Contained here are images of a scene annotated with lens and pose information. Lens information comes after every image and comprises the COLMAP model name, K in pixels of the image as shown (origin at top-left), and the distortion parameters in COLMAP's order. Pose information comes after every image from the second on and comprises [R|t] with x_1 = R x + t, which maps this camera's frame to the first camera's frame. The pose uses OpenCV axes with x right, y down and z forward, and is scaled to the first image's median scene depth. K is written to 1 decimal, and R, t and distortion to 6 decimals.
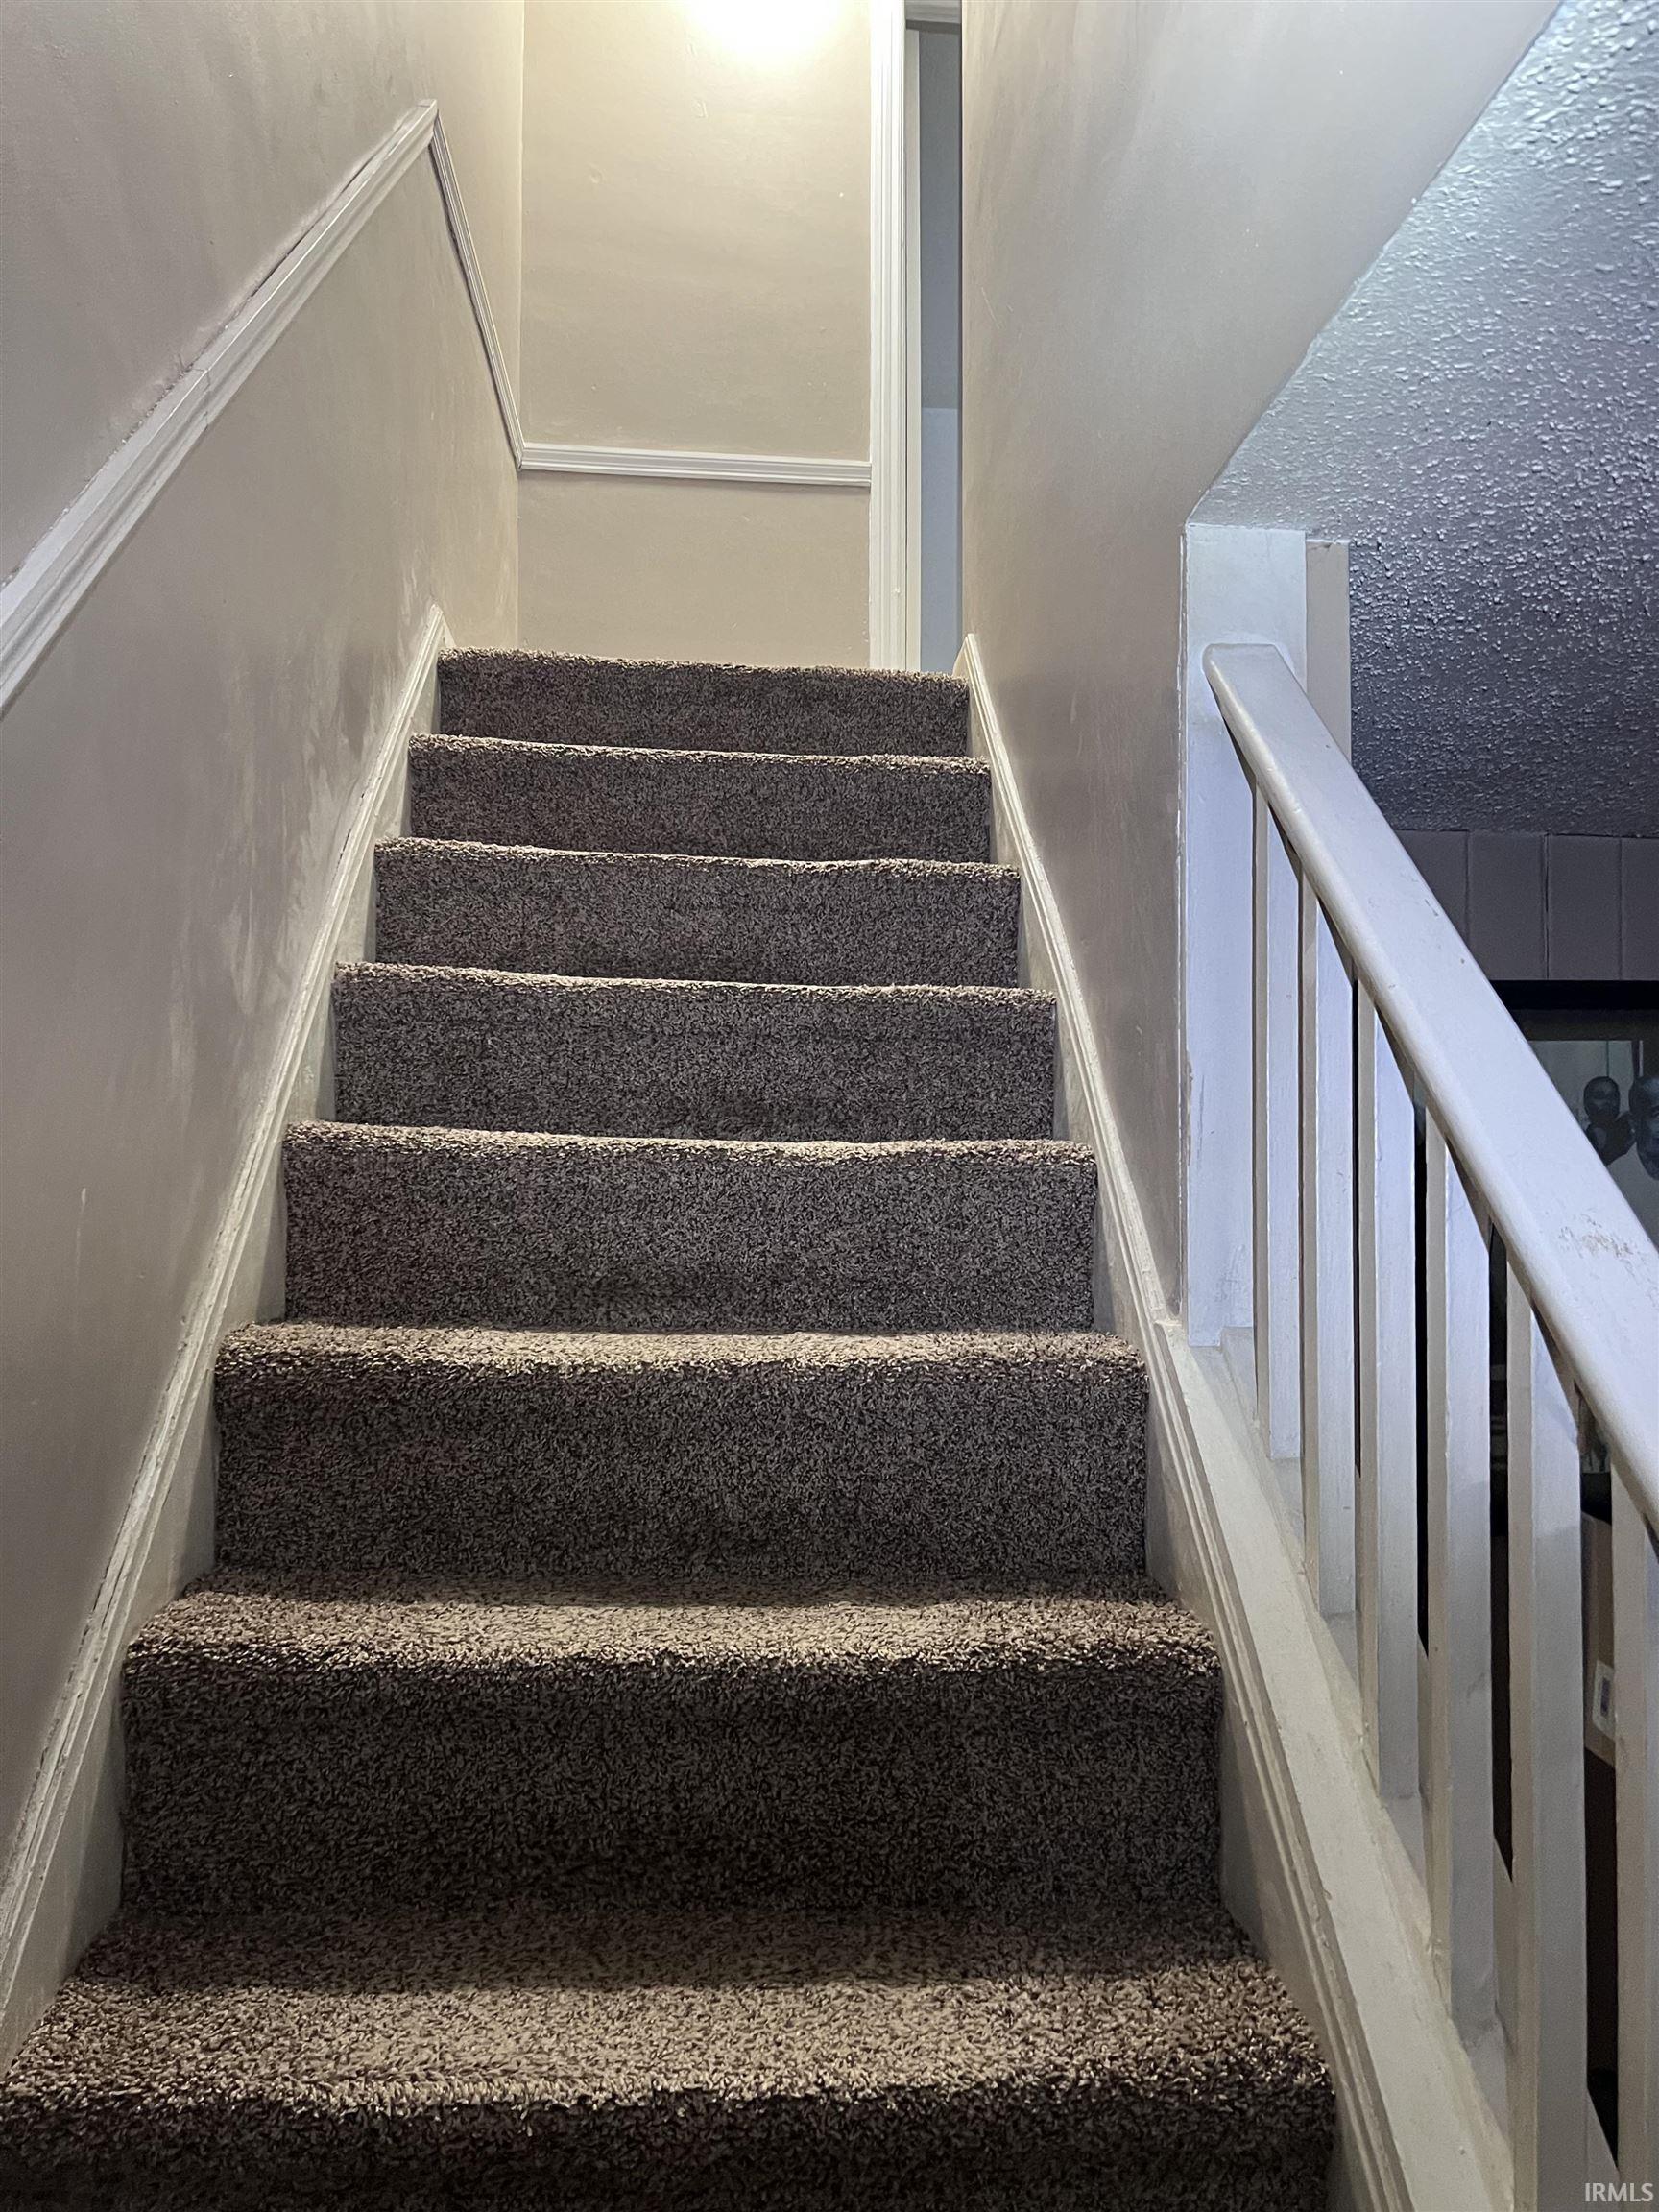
lens RADIAL K [[1684.5, 0, 820.0], [0, 1684.5, 1096.2], [0, 0, 1]] dist [0.061389, -0.061414]
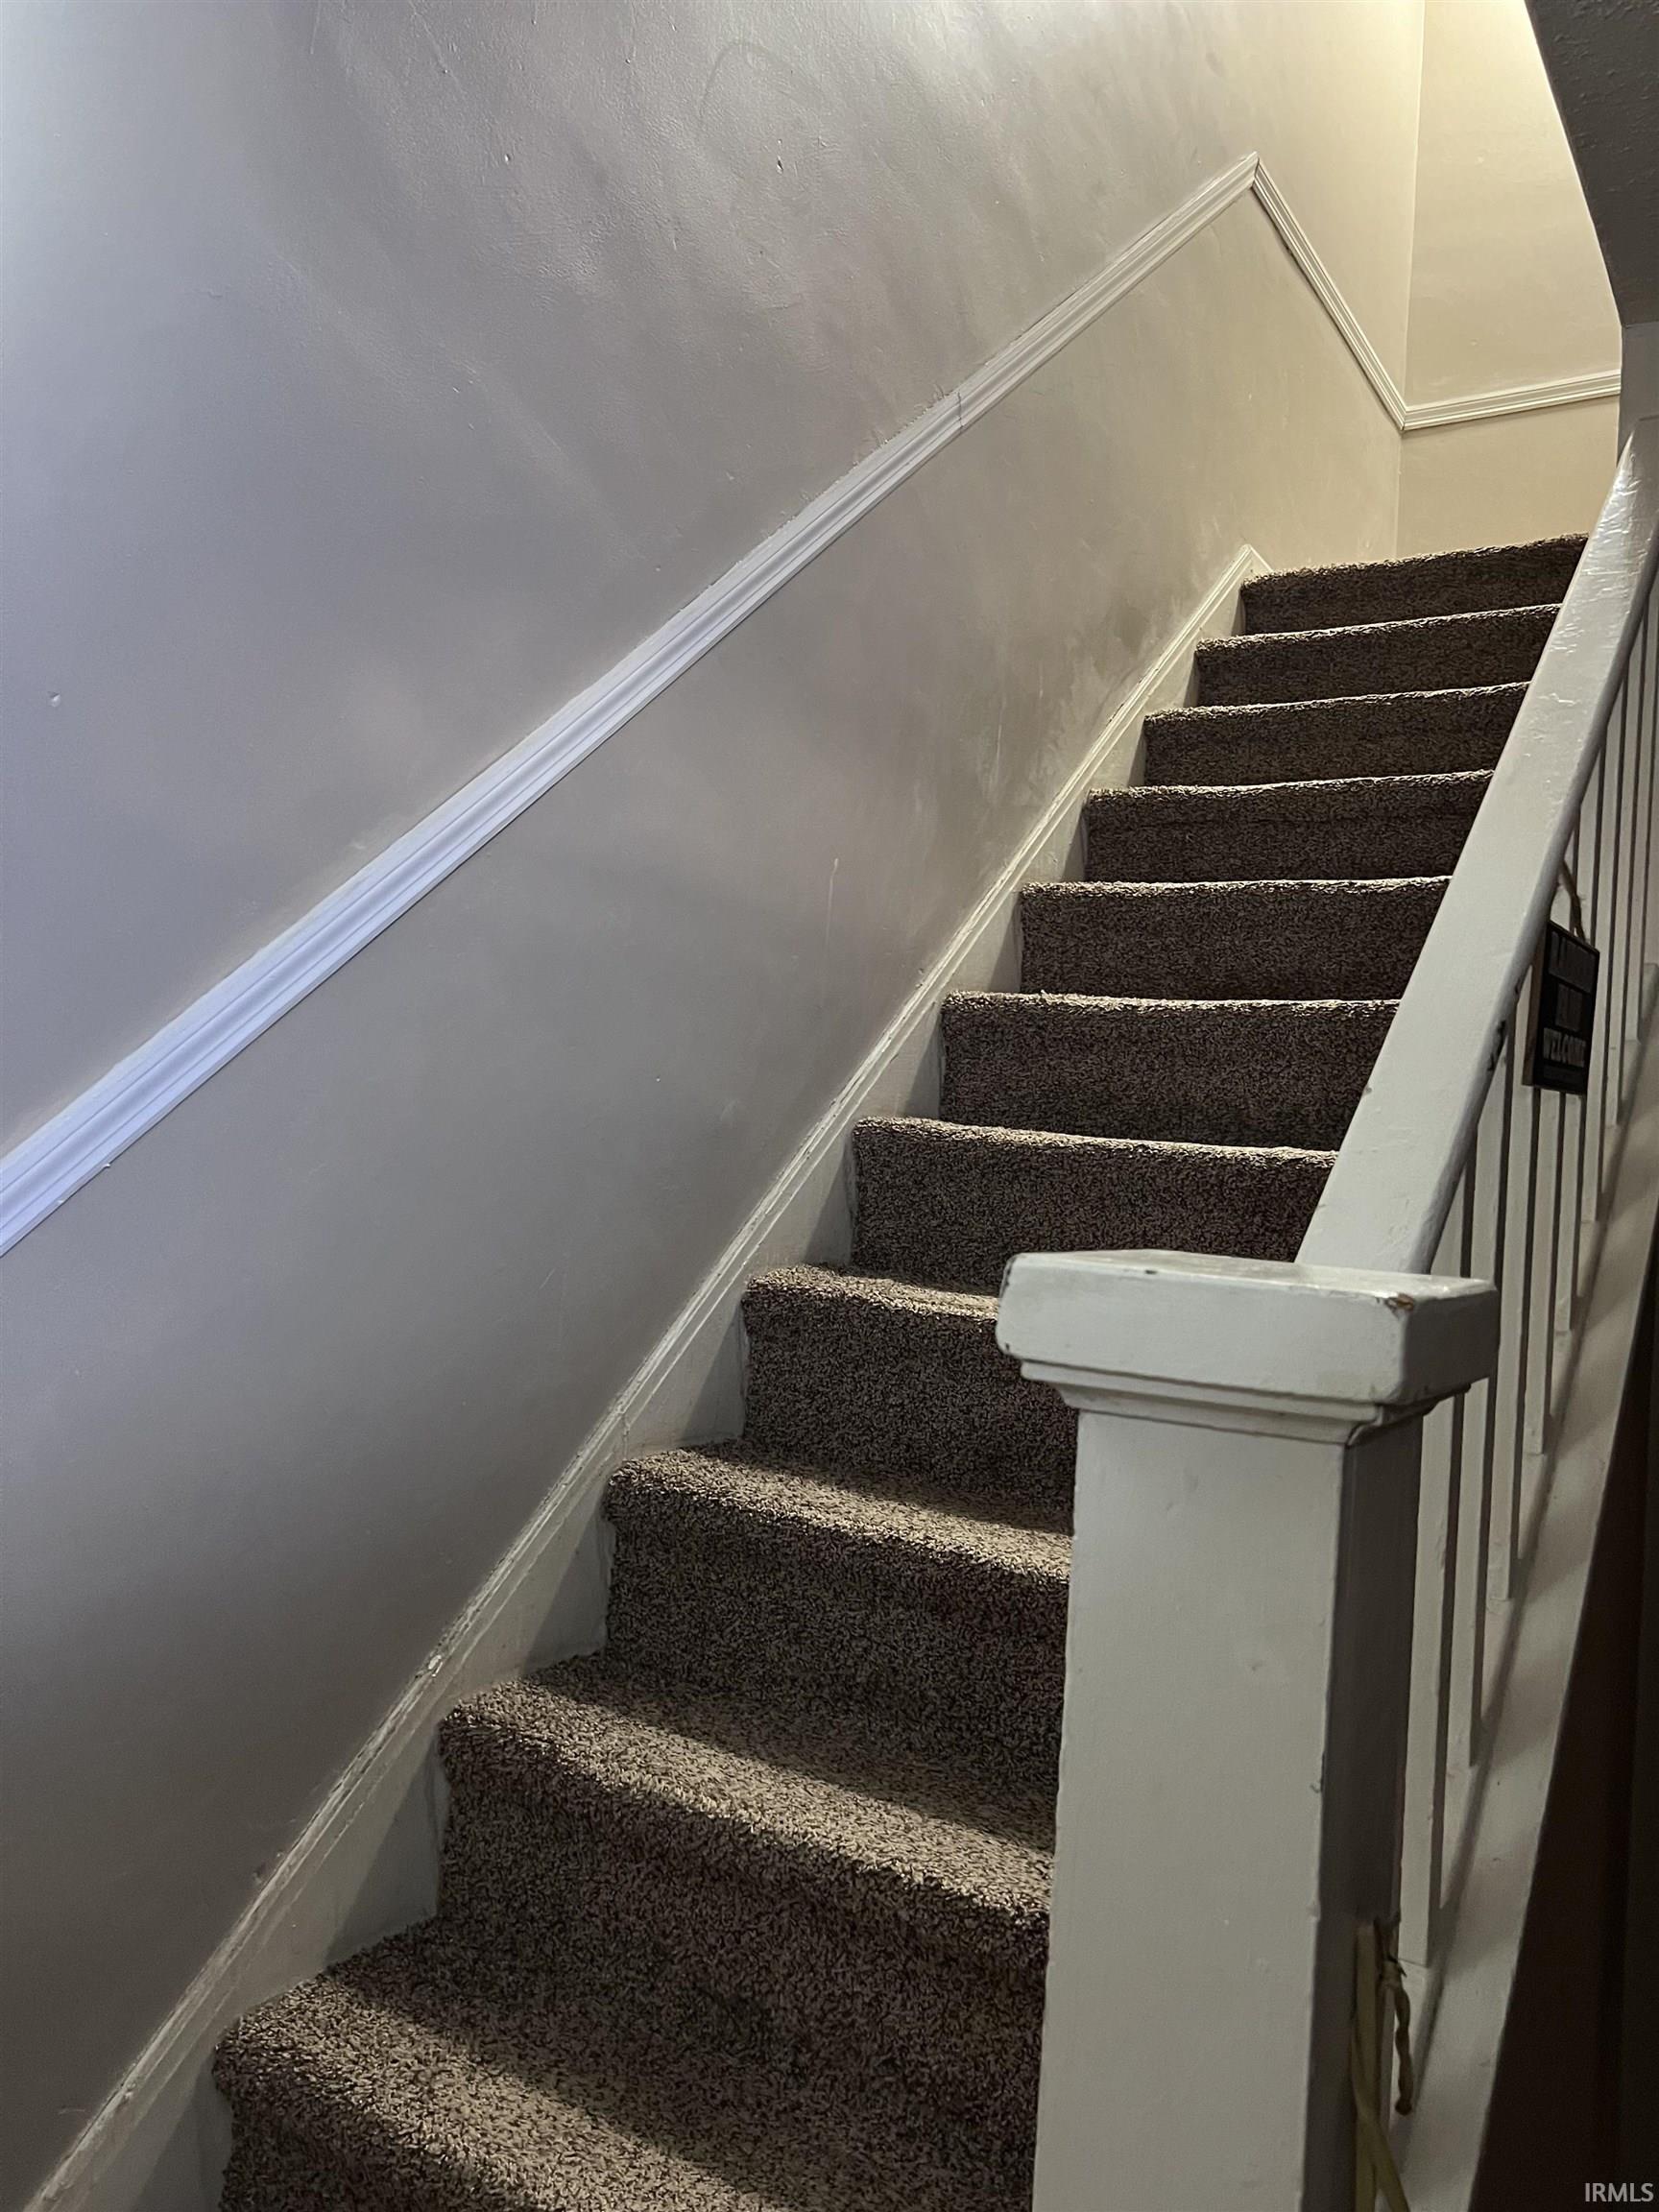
lens RADIAL K [[1684.5, 0, 836.9], [0, 1684.5, 1116.4], [0, 0, 1]] dist [0.061389, -0.061414]
pose [[0.801726, 0.024443, -0.597192, 0.436894], [-0.032502, 0.999468, -0.002726, 0.224800], [0.596807, 0.021596, 0.802094, -0.295293]]
